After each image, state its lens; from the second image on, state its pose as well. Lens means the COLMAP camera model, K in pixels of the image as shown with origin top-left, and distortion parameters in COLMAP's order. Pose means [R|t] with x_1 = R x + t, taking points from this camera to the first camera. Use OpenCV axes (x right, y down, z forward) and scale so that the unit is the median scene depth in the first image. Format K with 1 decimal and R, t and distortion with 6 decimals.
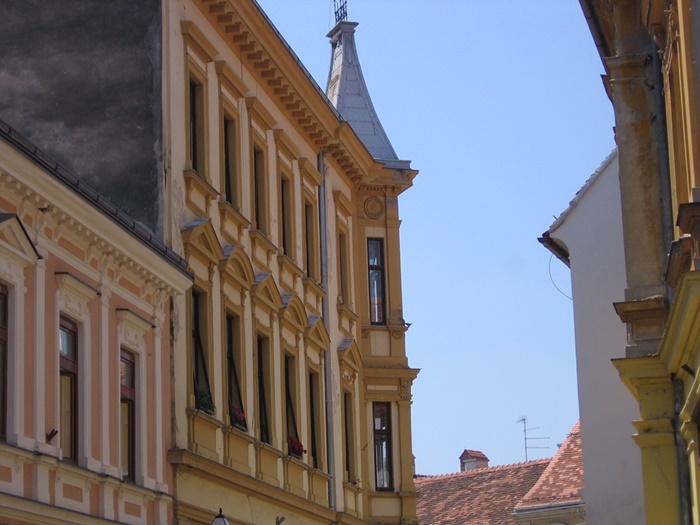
lens RADIAL K [[2008.8, 0, 350.0], [0, 2008.8, 262.5], [0, 0, 1]] dist [-0.014815, -0.306408]
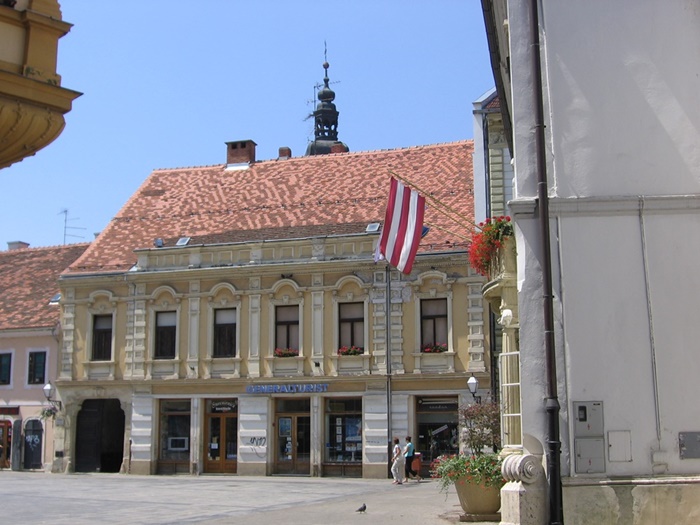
lens RADIAL K [[953.4, 0, 350.0], [0, 953.4, 262.5], [0, 0, 1]] dist [-0.144725, 0.024522]
pose [[0.896609, 0.112648, 0.428255, 0.006723], [-0.122300, 0.992481, -0.005010, 0.152134], [-0.425599, -0.047883, 0.903644, 0.732417]]
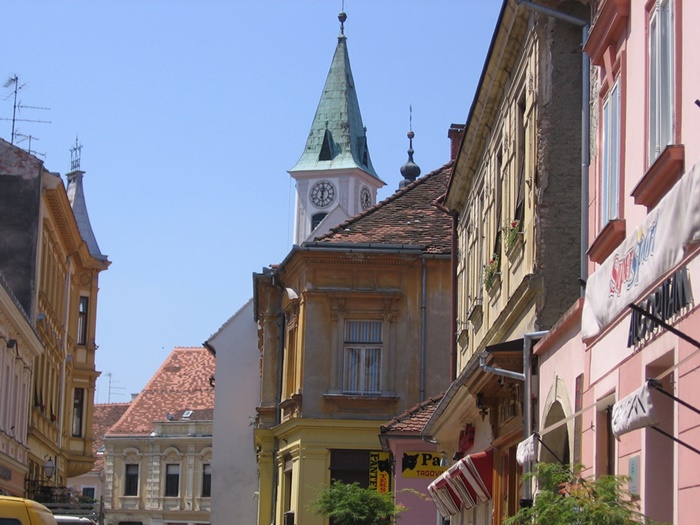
lens RADIAL K [[1836.6, 0, 350.0], [0, 1836.6, 262.5], [0, 0, 1]] dist [-0.141657, -0.017277]
pose [[0.958583, 0.111837, 0.261937, -0.186517], [-0.124199, 0.991771, 0.031070, -0.119249], [-0.256307, -0.062316, 0.964585, -0.624337]]
